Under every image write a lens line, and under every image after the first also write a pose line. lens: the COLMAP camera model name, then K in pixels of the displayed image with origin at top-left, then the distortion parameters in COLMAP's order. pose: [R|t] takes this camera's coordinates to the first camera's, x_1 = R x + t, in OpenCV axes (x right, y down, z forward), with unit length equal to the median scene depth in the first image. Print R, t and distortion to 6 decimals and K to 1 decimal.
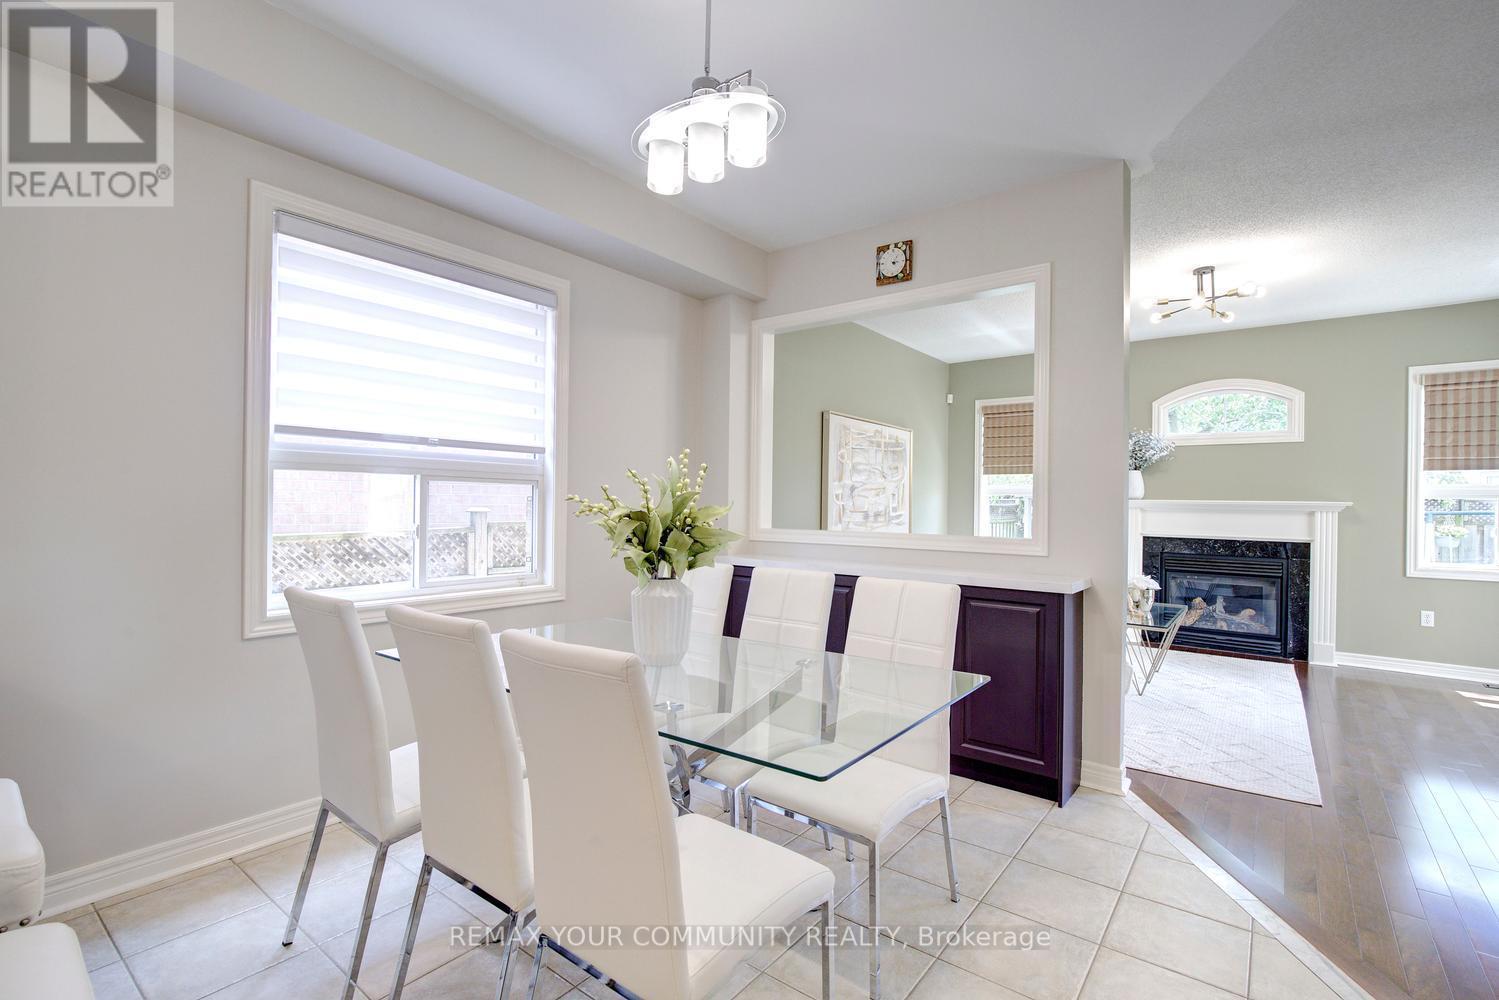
lens RADIAL K [[683.9, 0, 757.2], [0, 683.9, 506.3], [0, 0, 1]] dist [-0.001761, 0.001020]
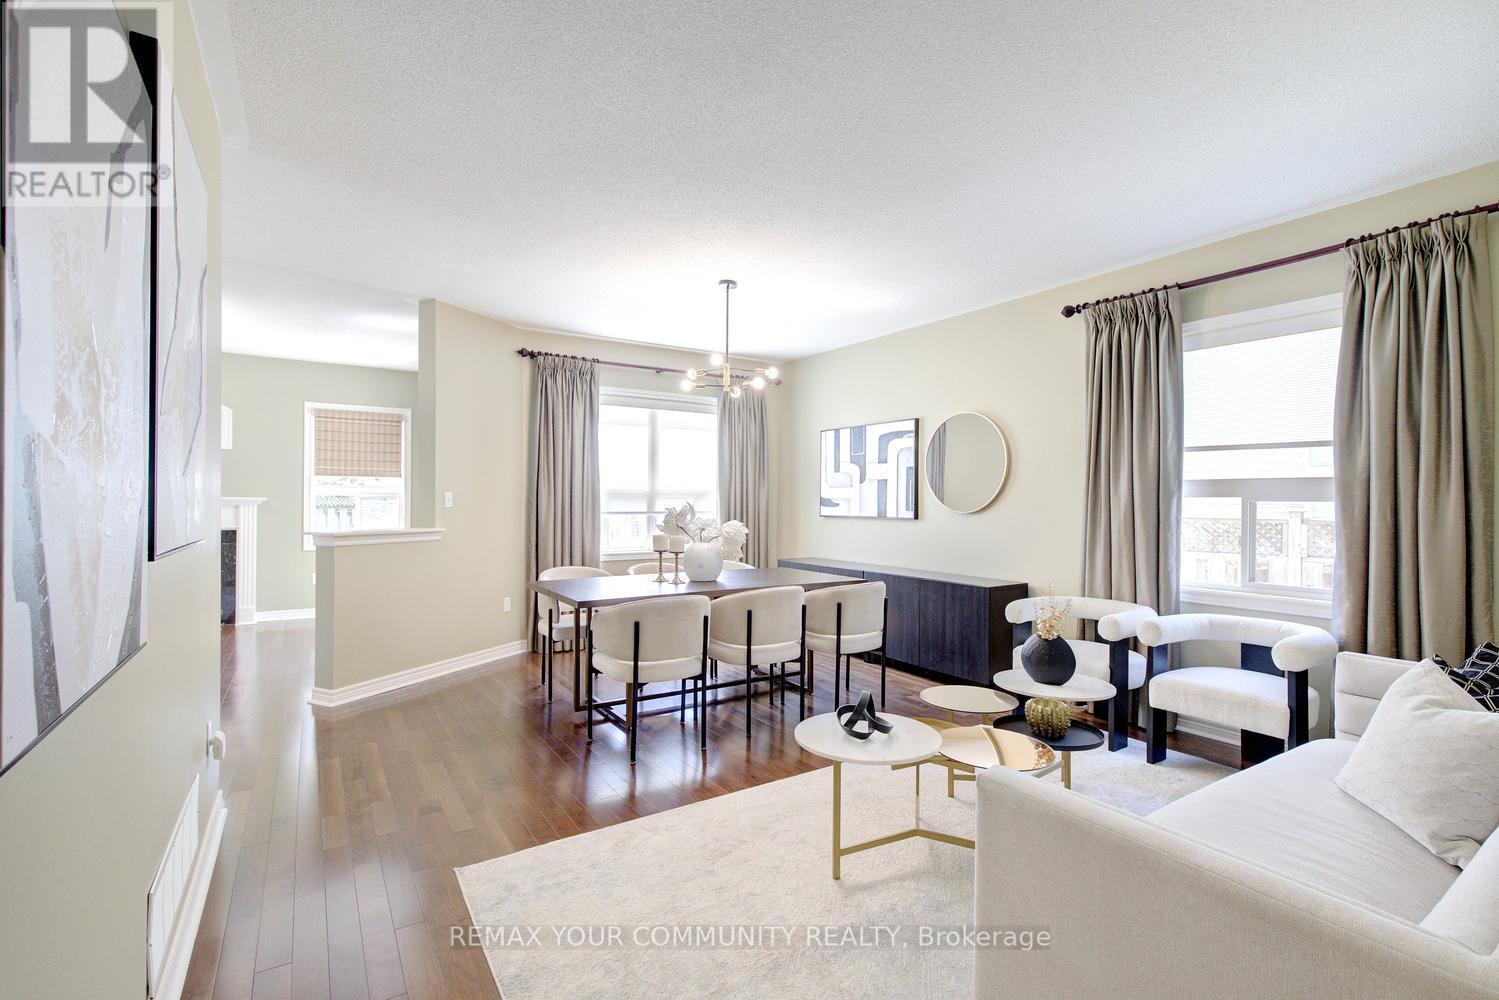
lens RADIAL K [[683.9, 0, 759.2], [0, 683.9, 497.9], [0, 0, 1]] dist [-0.001761, 0.001020]
pose [[0.326108, -0.005086, 0.945319, -0.071505], [0.001362, 0.999987, 0.004910, -0.010849], [-0.945332, -0.000313, 0.326111, -0.333768]]
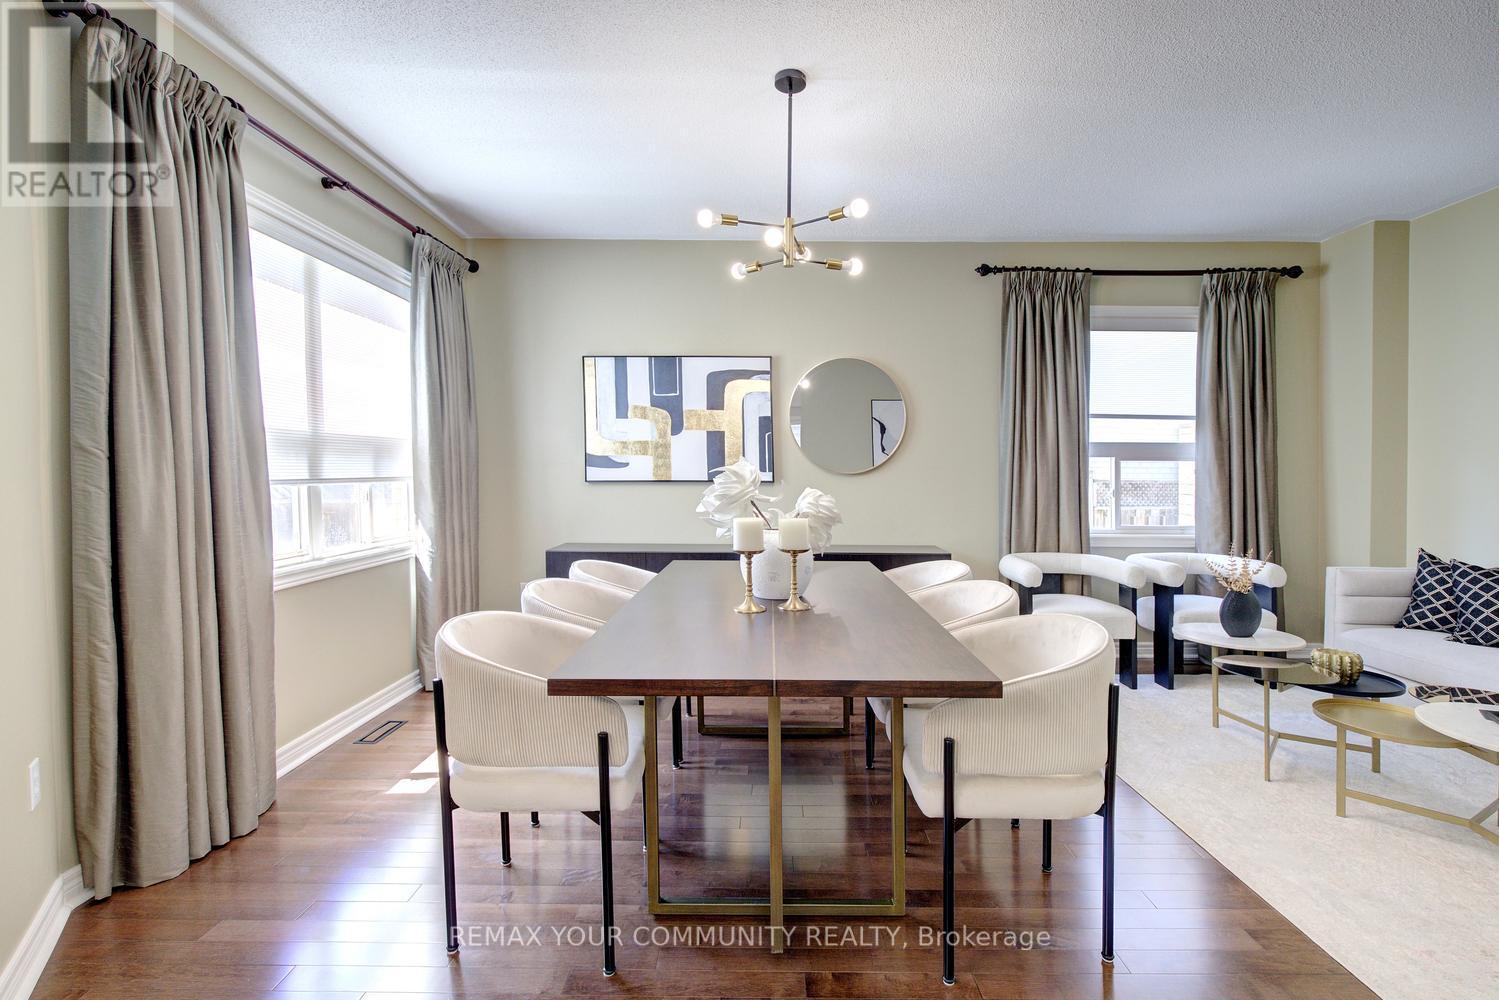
lens RADIAL K [[683.9, 0, 760.2], [0, 683.9, 476.6], [0, 0, 1]] dist [-0.001761, 0.001020]
pose [[-0.603052, -0.022950, 0.797372, 0.331953], [-0.008686, 0.999716, 0.022204, 0.001651], [-0.797655, 0.006464, -0.603080, 0.297759]]
